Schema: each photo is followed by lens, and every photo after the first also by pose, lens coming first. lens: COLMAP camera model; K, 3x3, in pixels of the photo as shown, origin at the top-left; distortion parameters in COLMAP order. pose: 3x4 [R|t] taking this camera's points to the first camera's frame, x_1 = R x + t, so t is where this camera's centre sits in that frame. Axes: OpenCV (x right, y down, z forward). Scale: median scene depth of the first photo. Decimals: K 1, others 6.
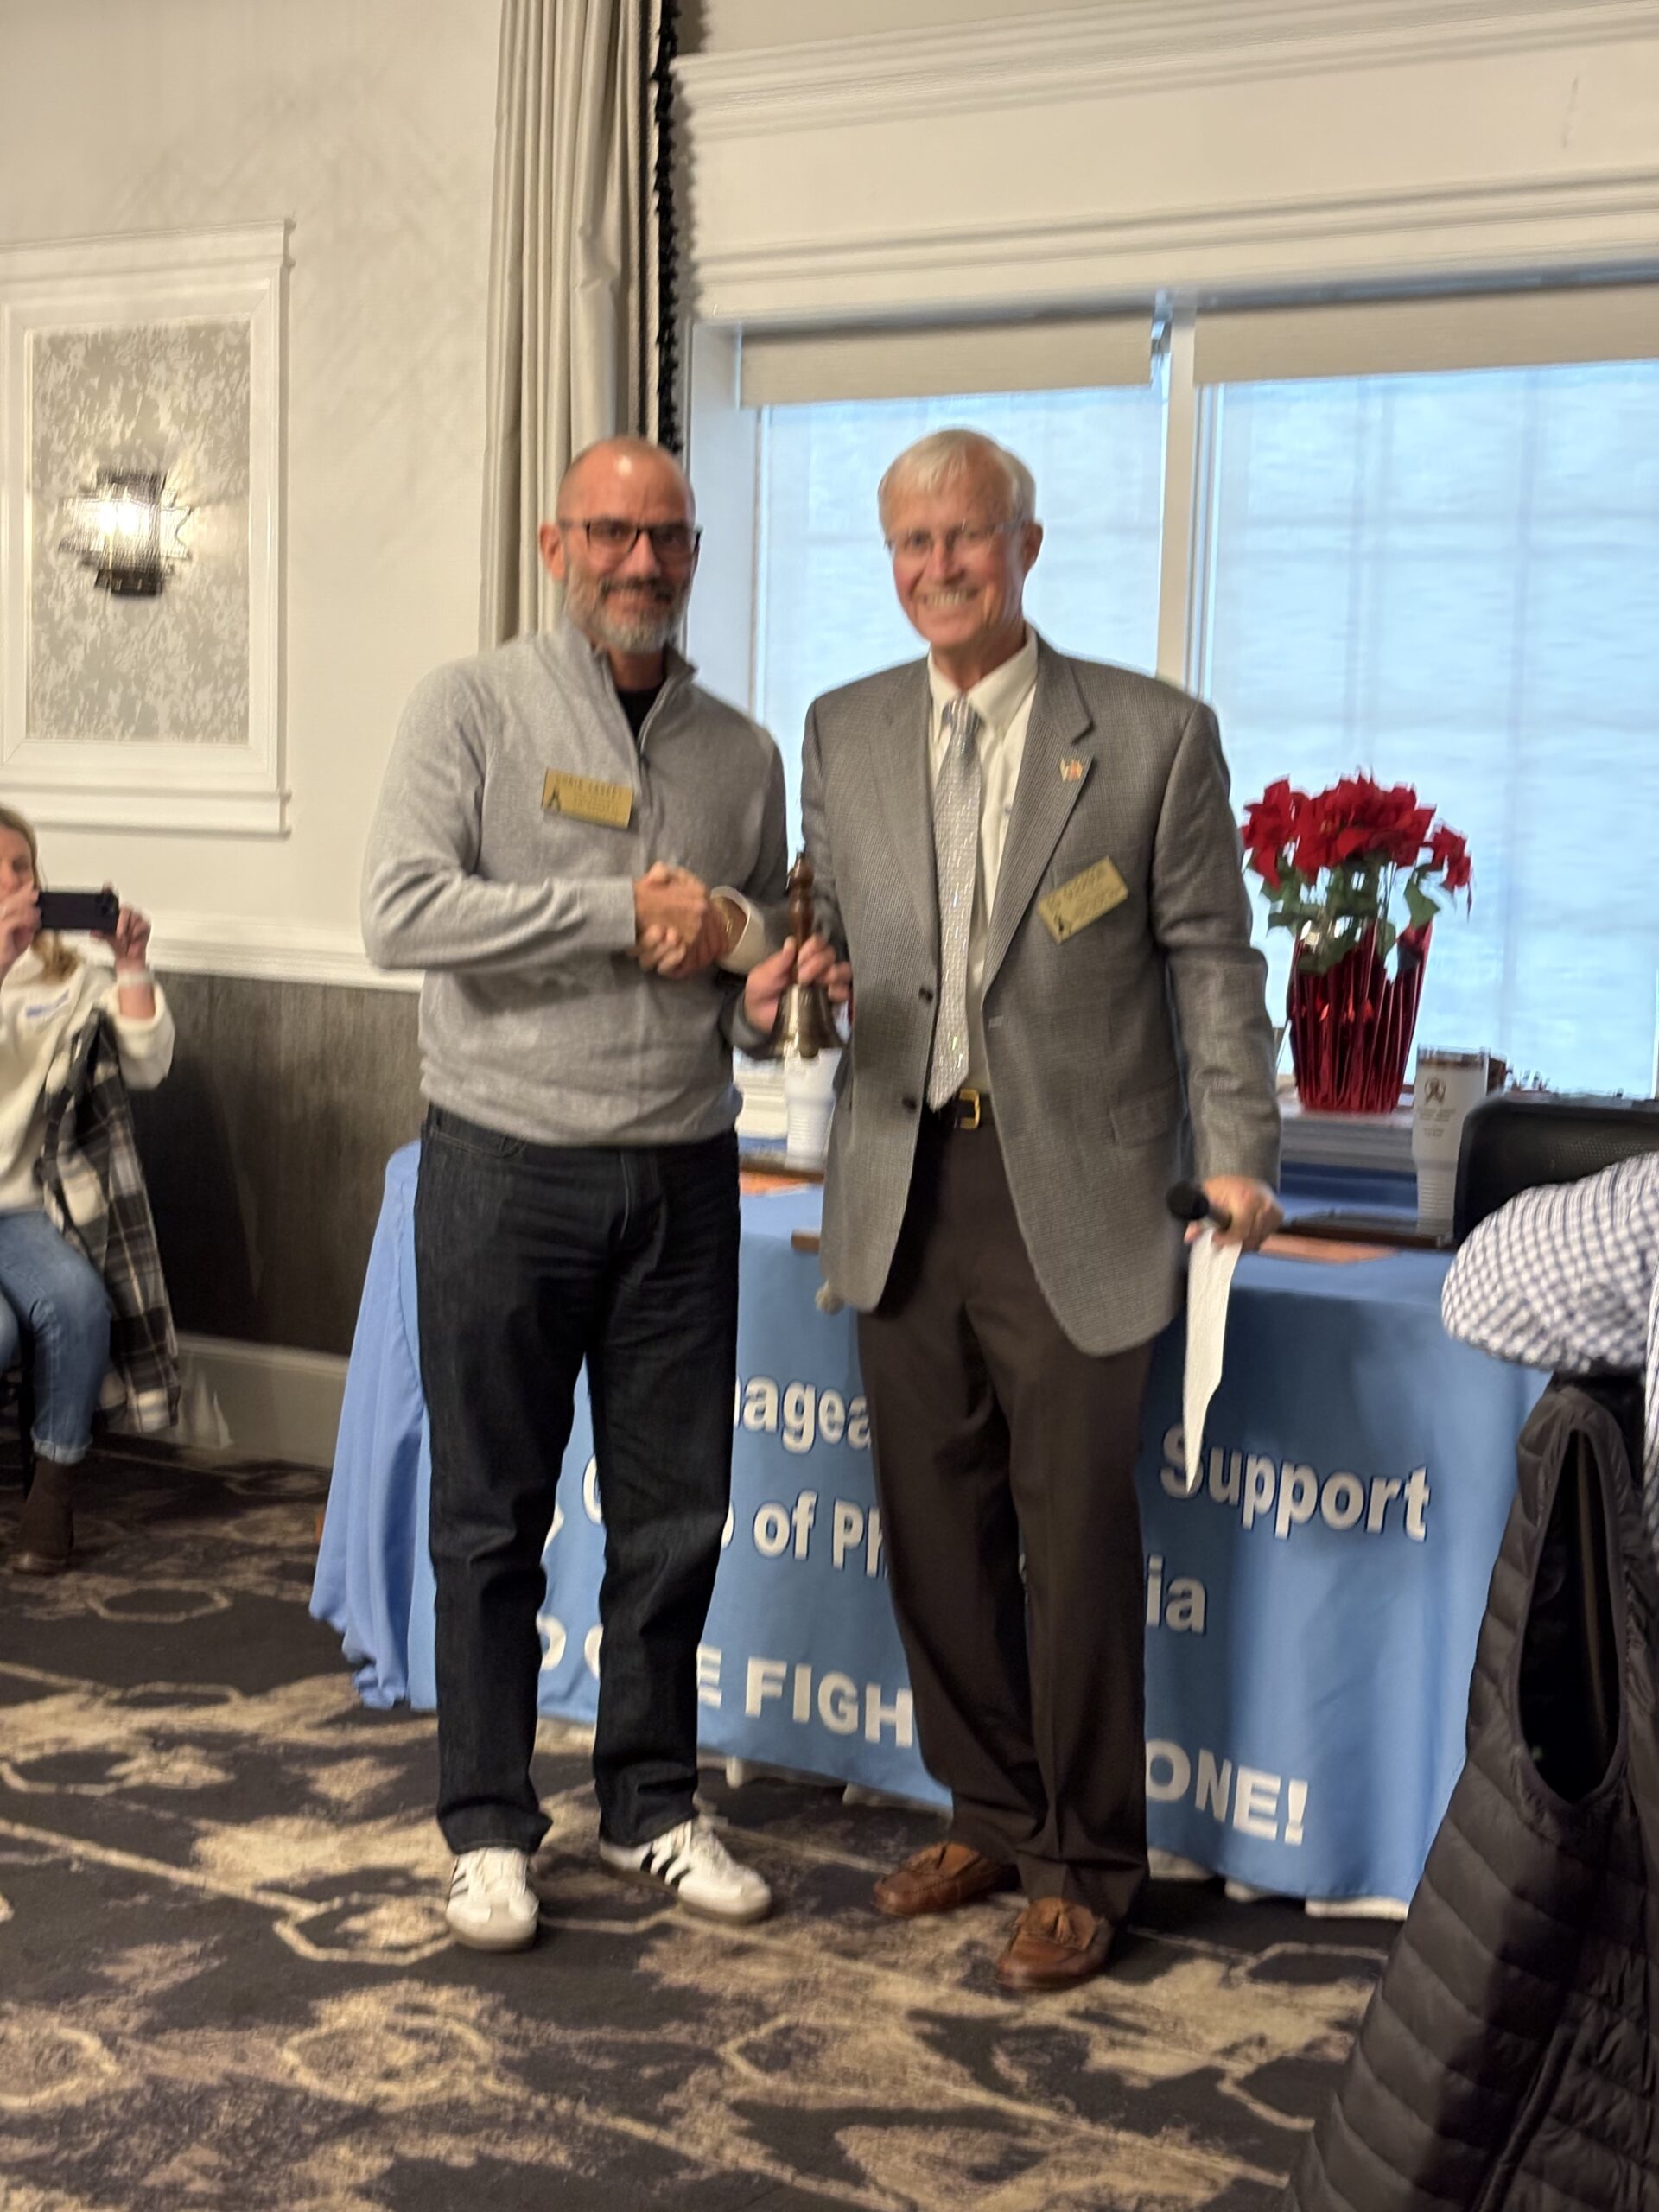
lens RADIAL K [[3452.9, 0, 853.8], [0, 3452.9, 1138.9], [0, 0, 1]] dist [0.074658, 0.000000]
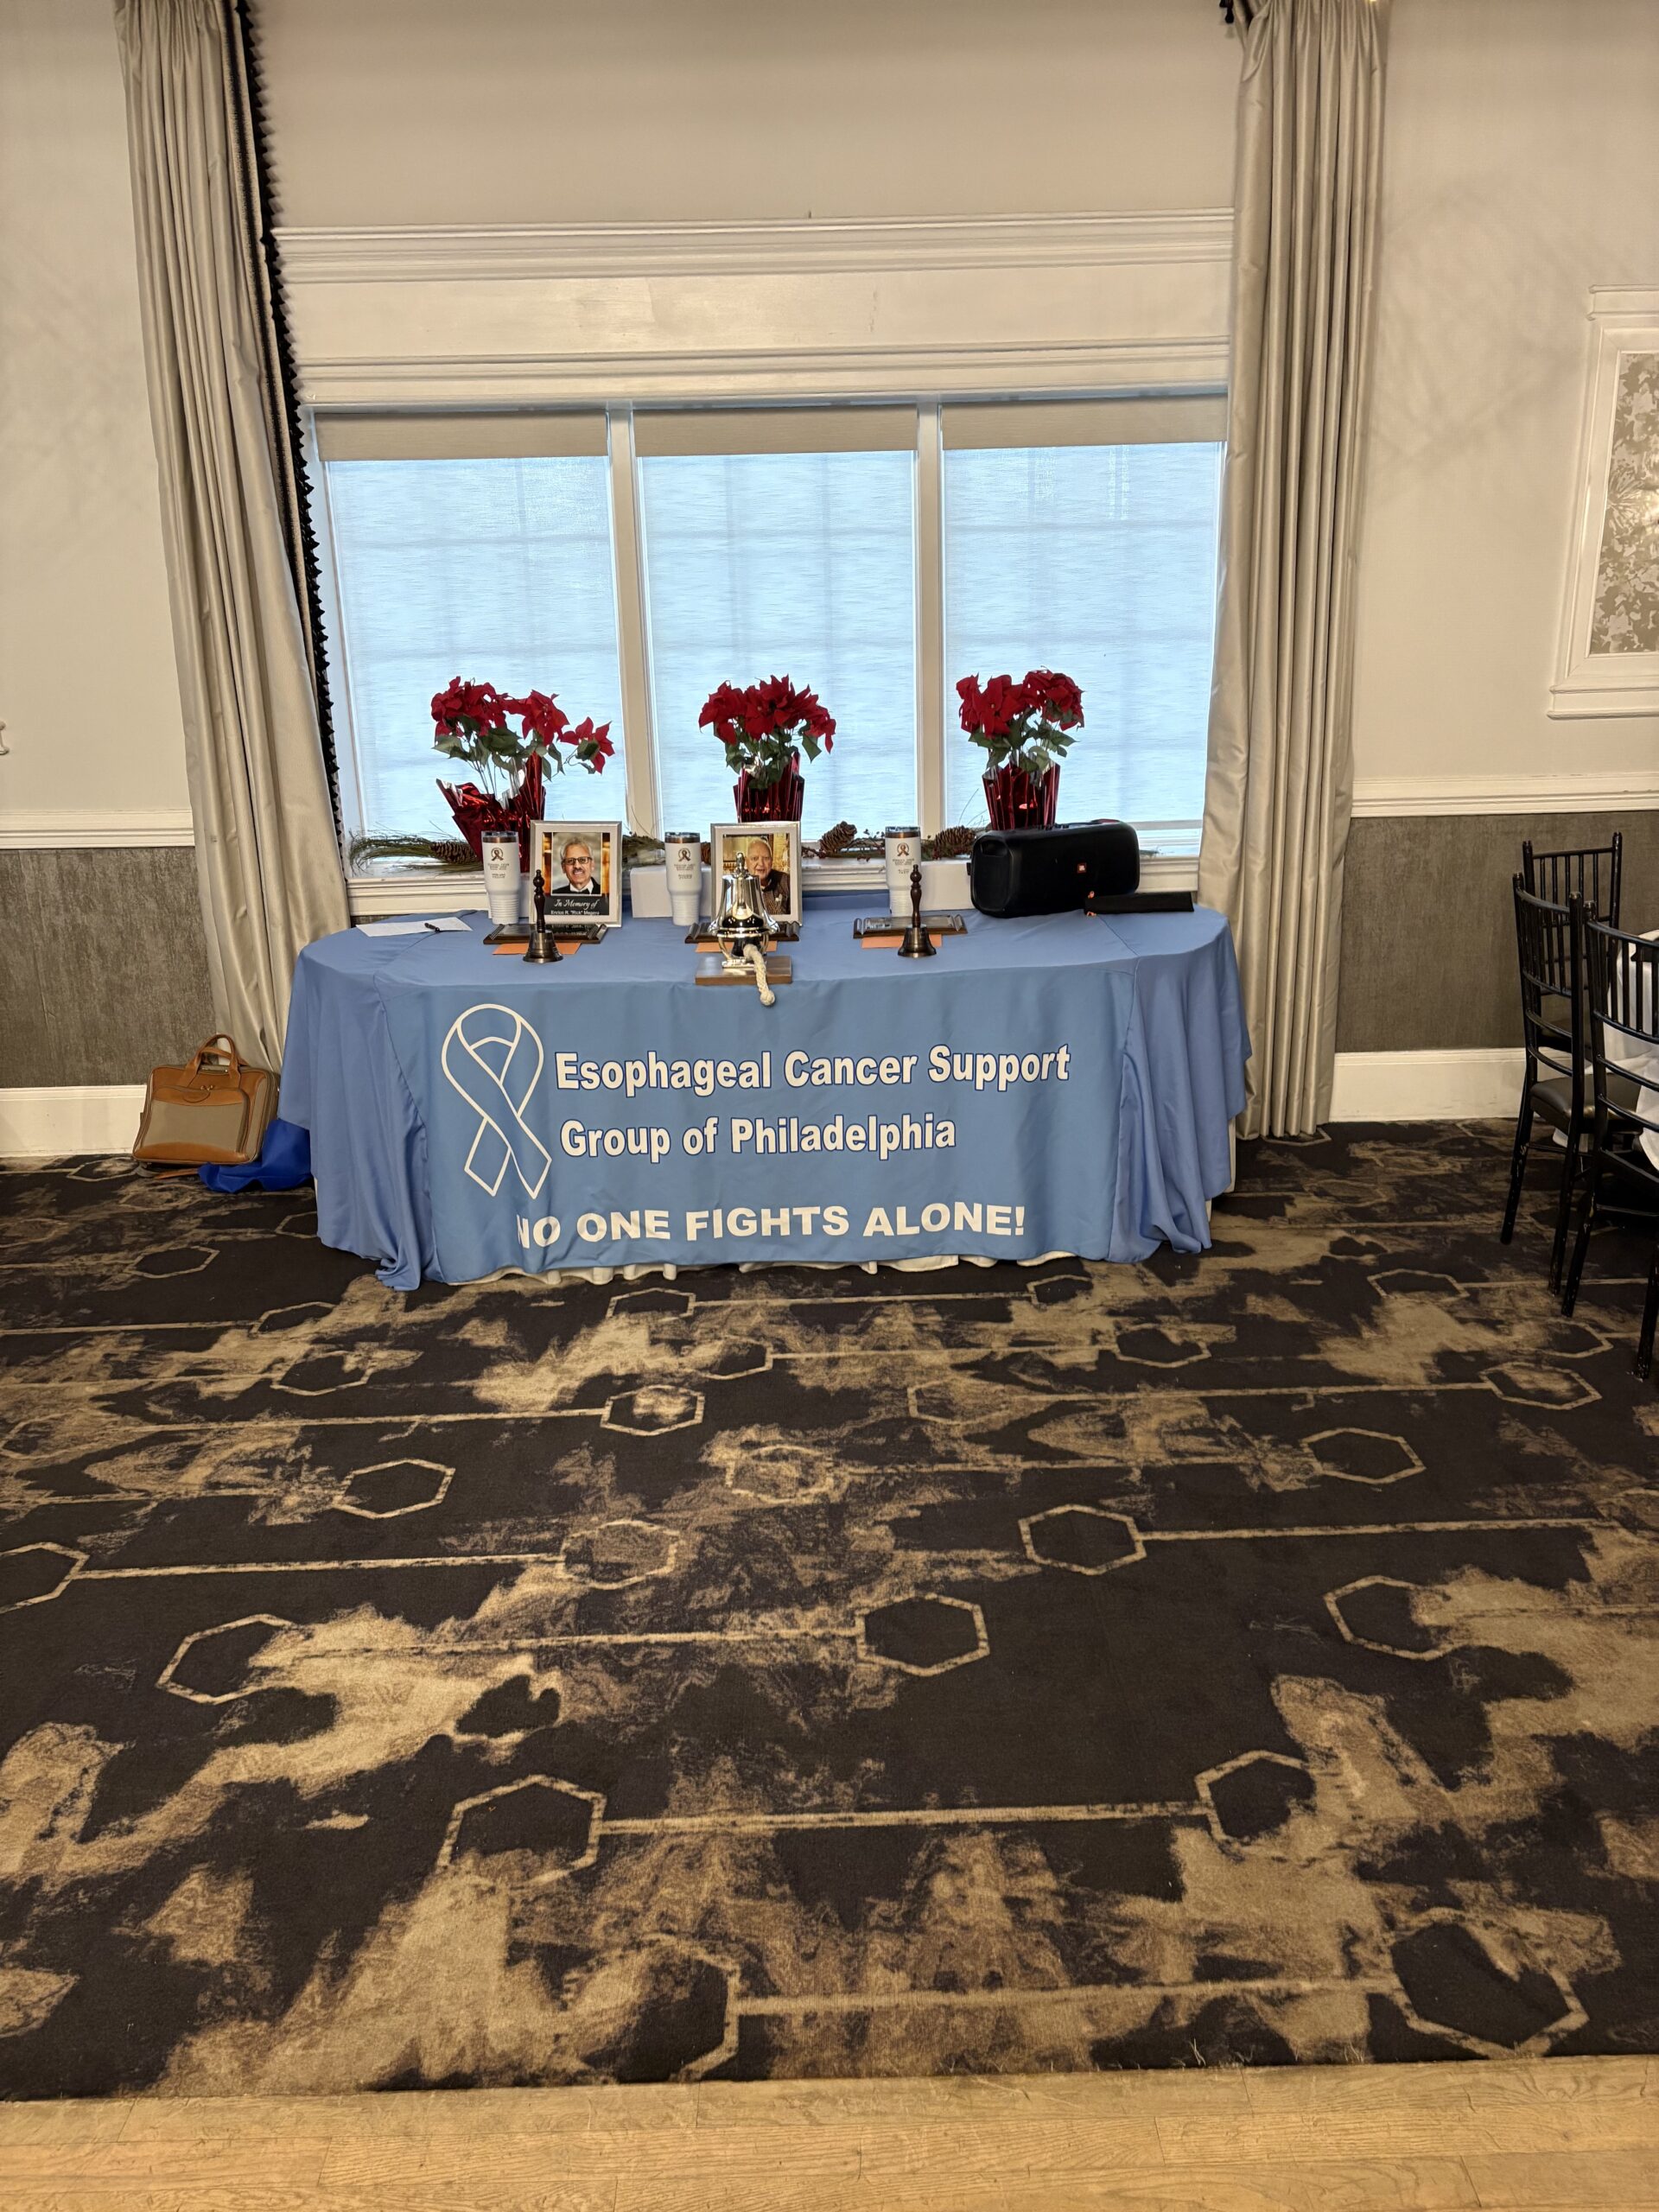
lens RADIAL K [[1678.6, 0, 890.8], [0, 1678.6, 1143.6], [0, 0, 1]] dist [0.037954, -0.043821]
pose [[0.809428, -0.214755, 0.546540, -0.473922], [0.102194, 0.968041, 0.229027, -0.085910], [-0.578258, -0.129527, 0.805506, 0.258678]]
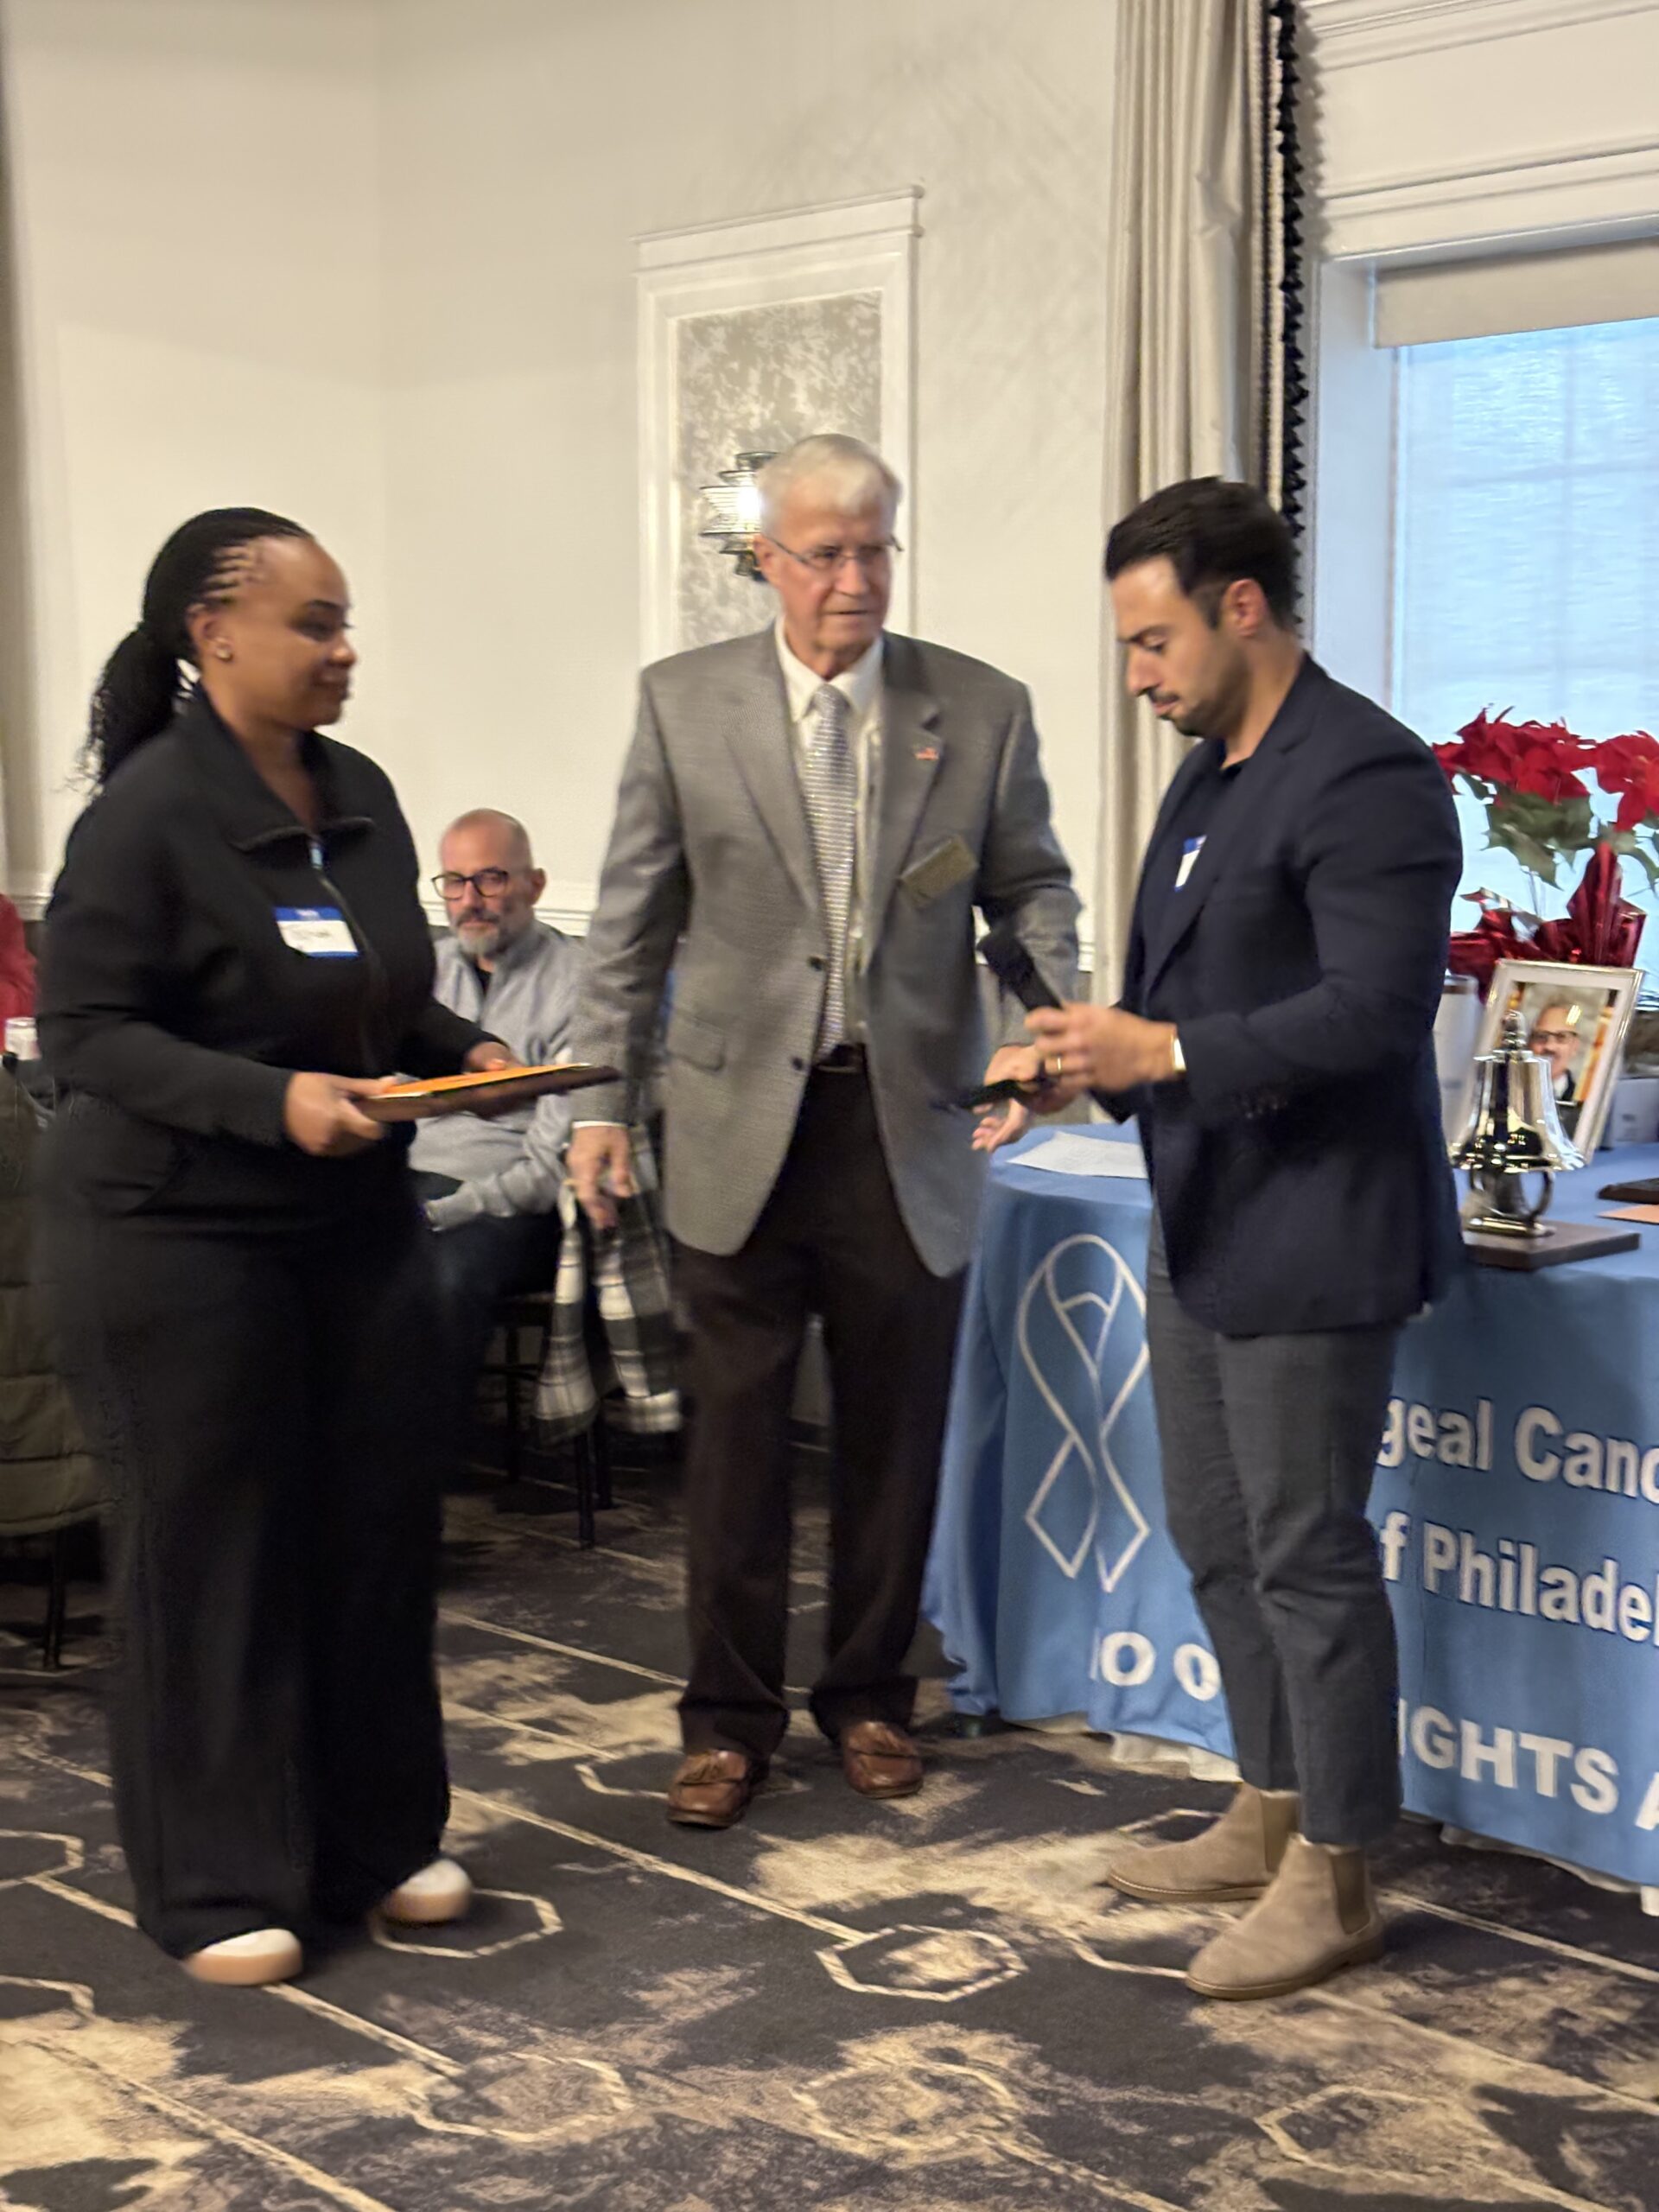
lens RADIAL K [[3452.9, 0, 851.8], [0, 3452.9, 1112.2], [0, 0, 1]] dist [0.074658, 0.000000]
pose [[0.974321, -0.007431, -0.225043, 0.060512], [0.008492, 0.999957, 0.003749, -0.011093], [0.225005, -0.005564, 0.974342, 0.062495]]
